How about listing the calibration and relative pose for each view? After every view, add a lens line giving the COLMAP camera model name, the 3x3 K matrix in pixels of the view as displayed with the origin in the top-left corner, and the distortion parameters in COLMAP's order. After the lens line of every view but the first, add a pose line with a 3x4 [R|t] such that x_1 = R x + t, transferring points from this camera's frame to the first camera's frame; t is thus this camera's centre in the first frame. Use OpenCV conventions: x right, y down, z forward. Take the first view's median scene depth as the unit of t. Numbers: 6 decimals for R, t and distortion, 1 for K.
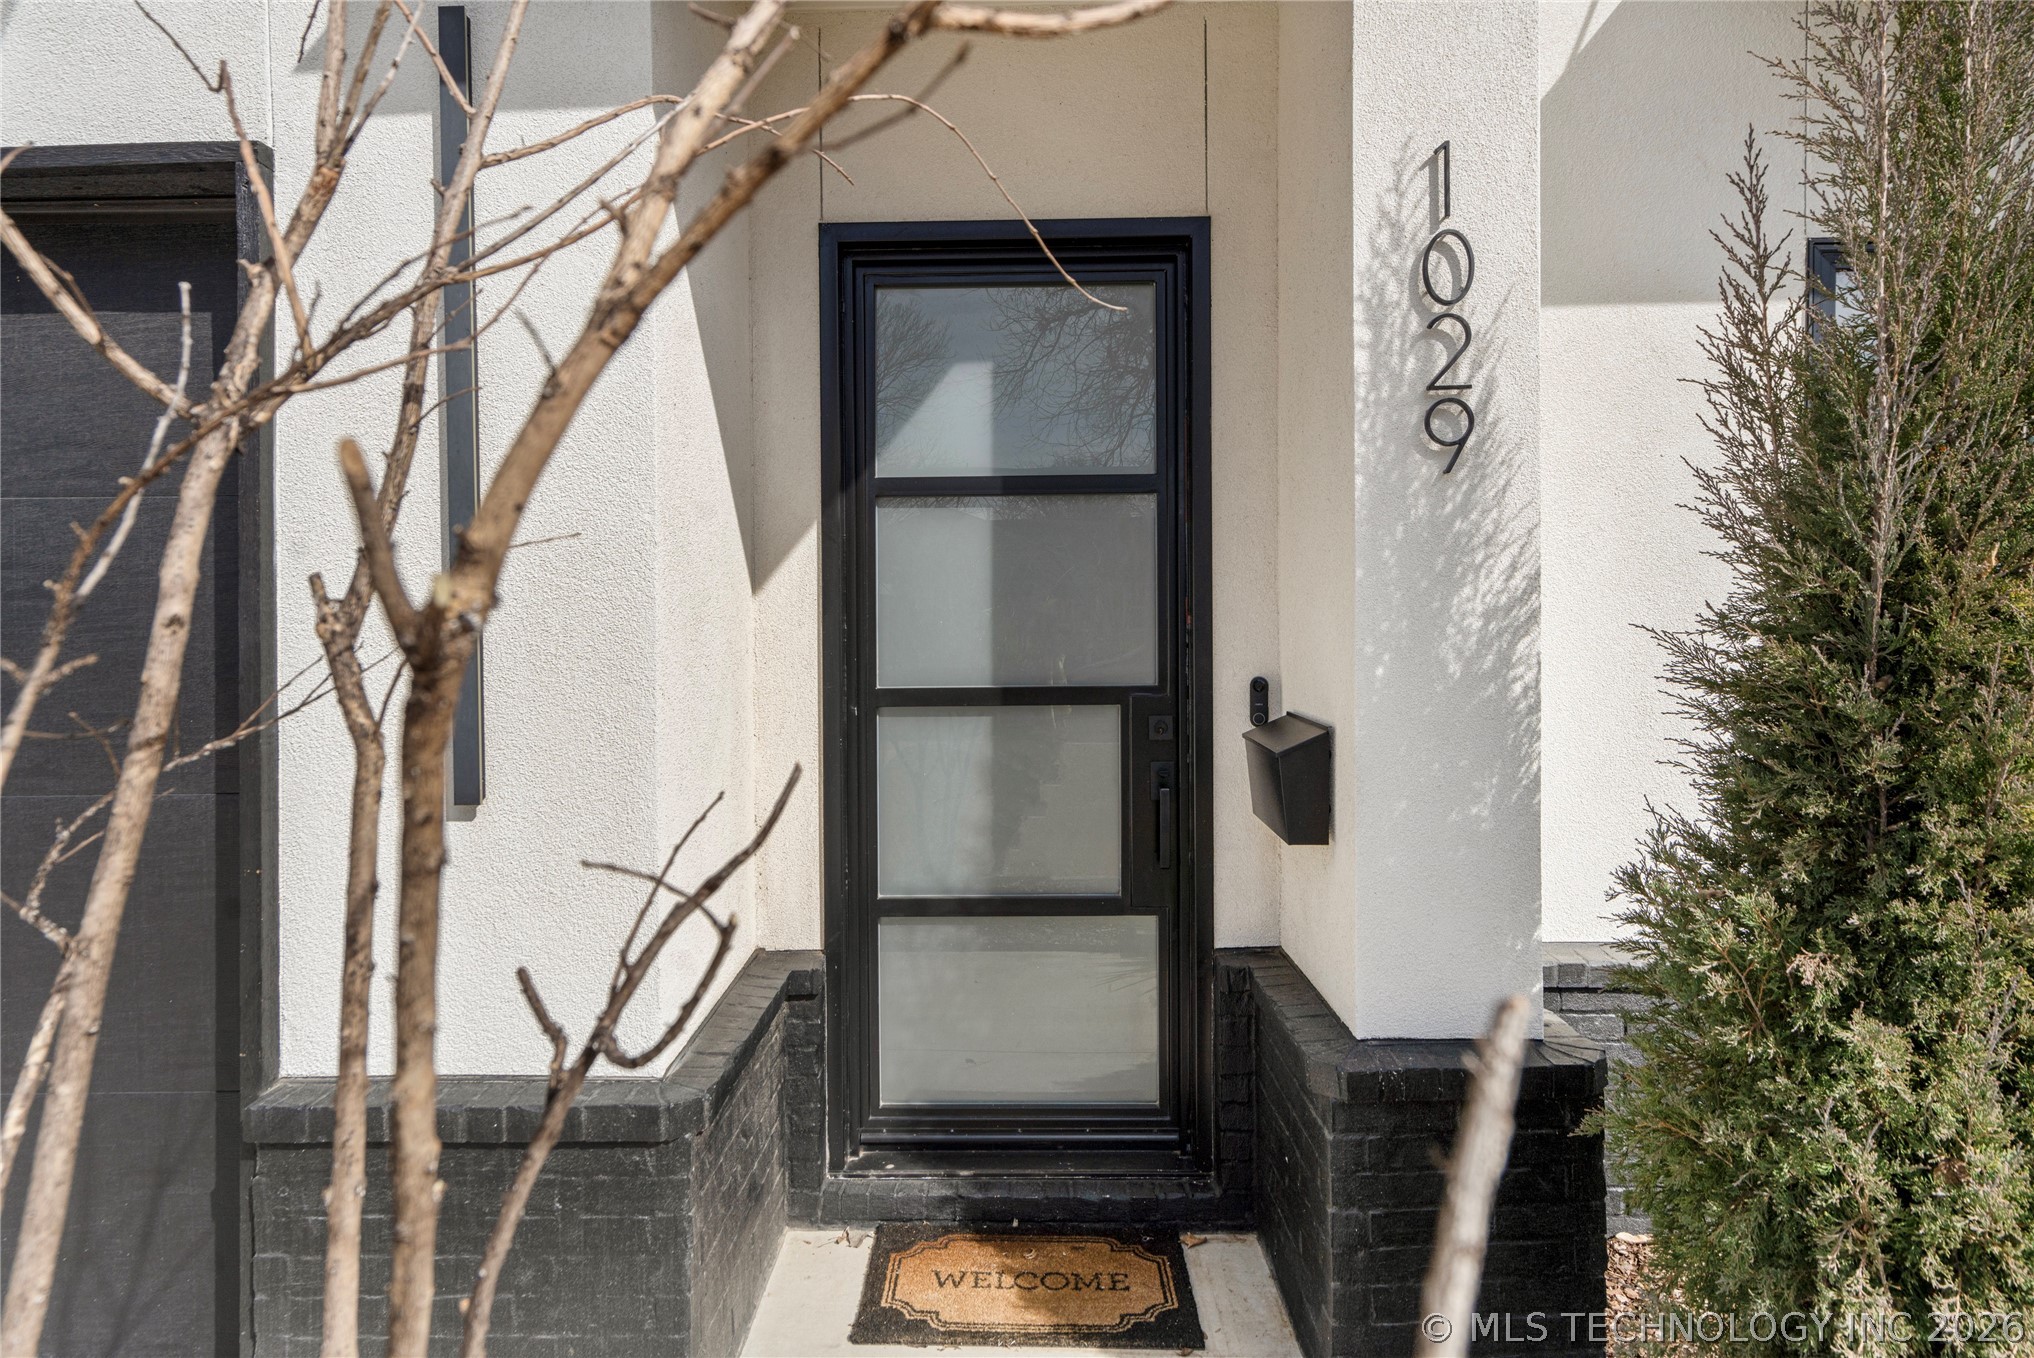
lens RADIAL K [[1141.5, 0, 1017.5], [0, 1141.5, 635.5], [0, 0, 1]] dist [0.016929, -0.001955]
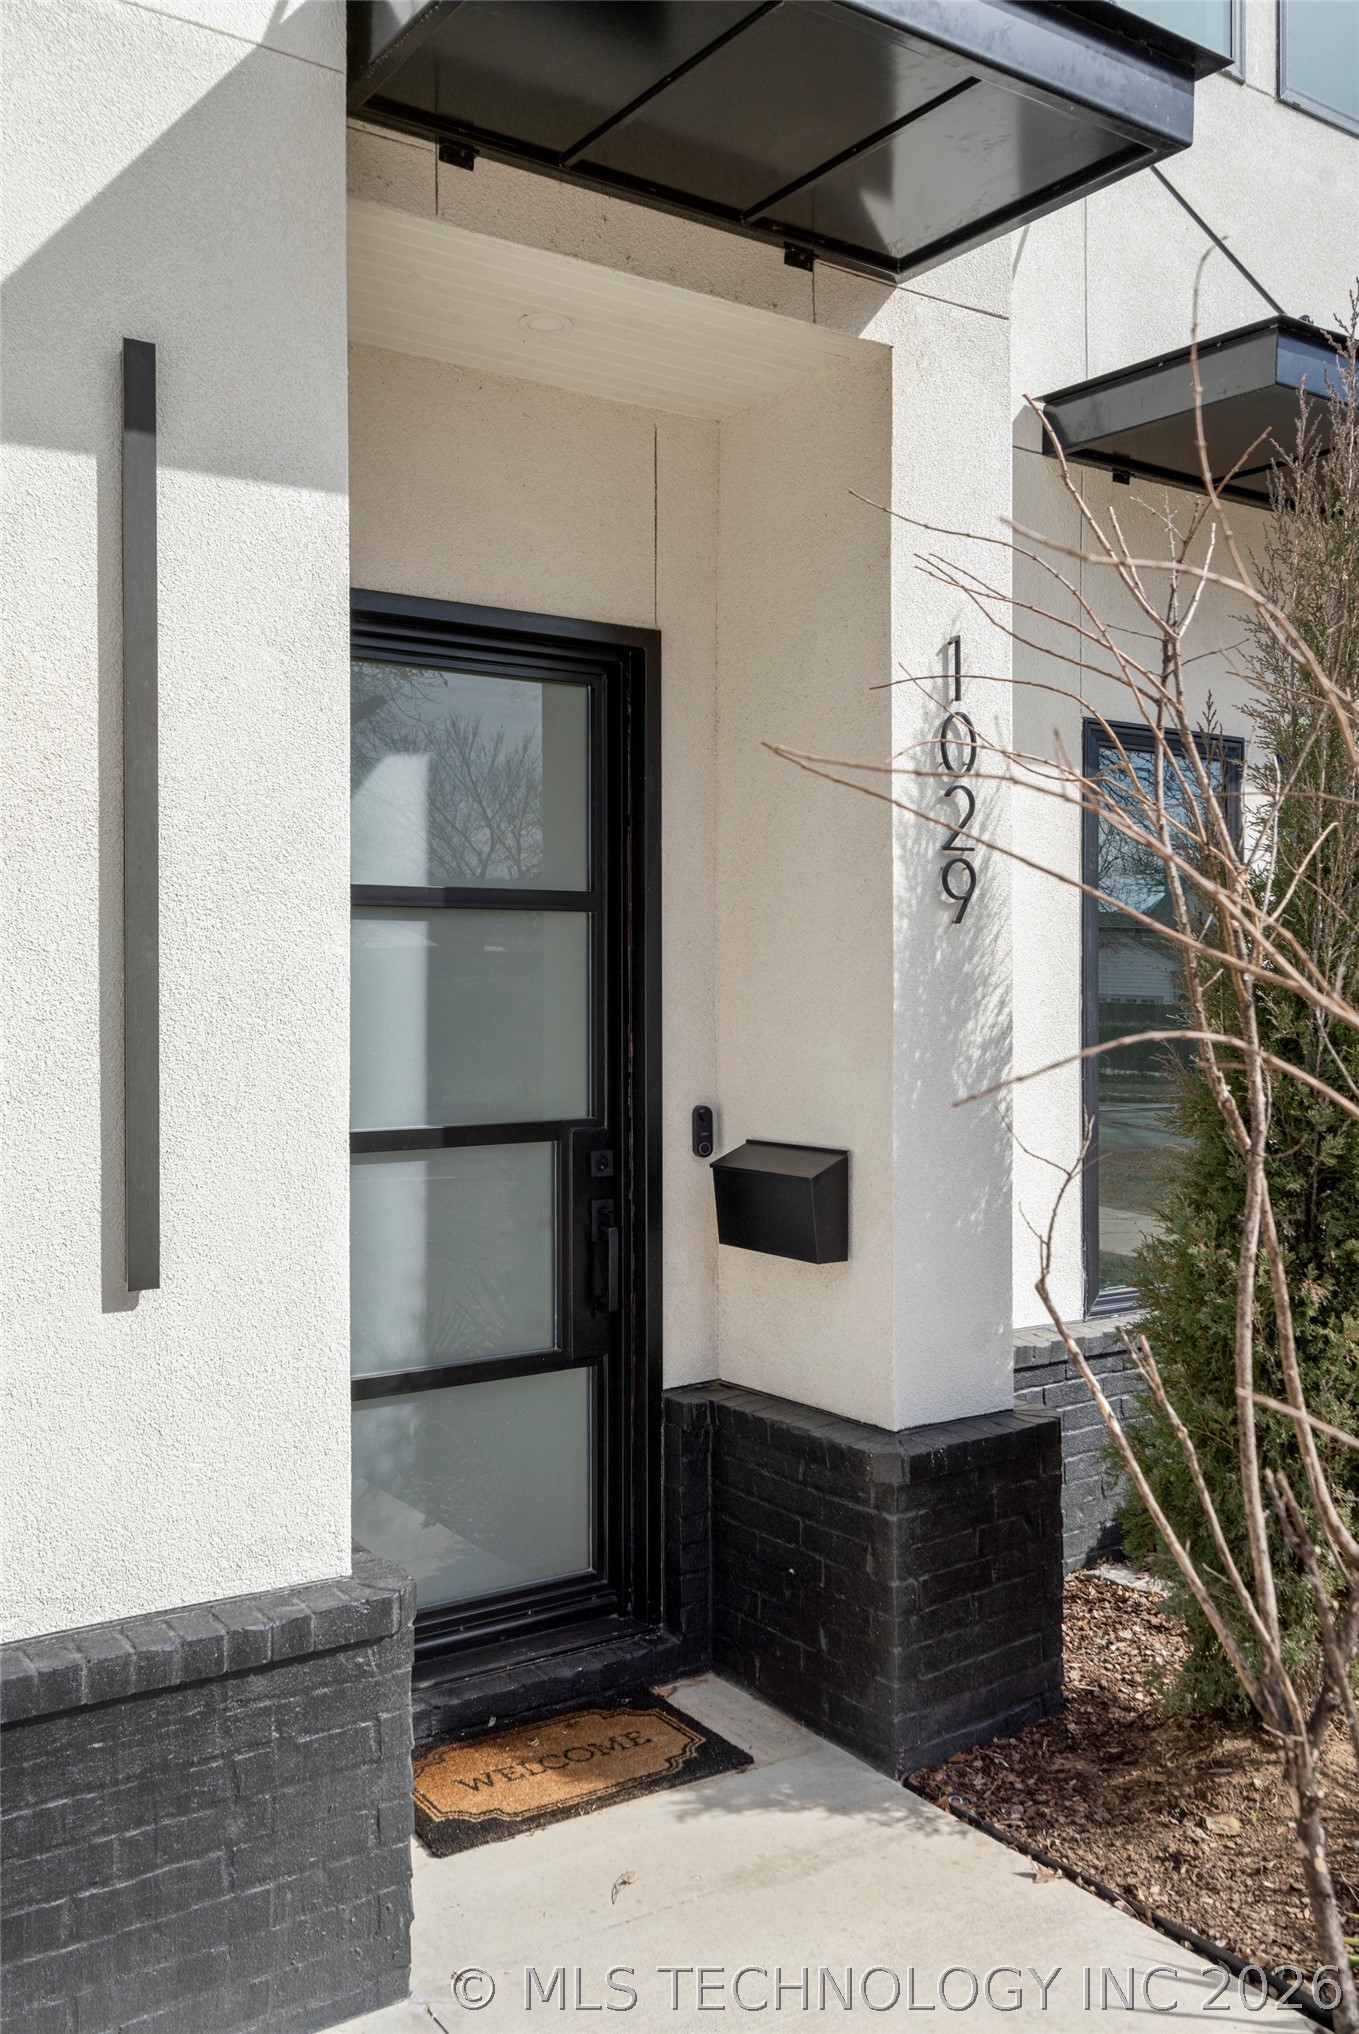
lens RADIAL K [[1647.8, 0, 679.5], [0, 1647.8, 1017.0], [0, 0, 1]] dist [0.003853, 0.010594]
pose [[0.826559, -0.002065, 0.562846, -0.716041], [0.009312, 0.999907, -0.010006, -0.030596], [-0.562773, 0.013512, 0.826501, -0.188211]]
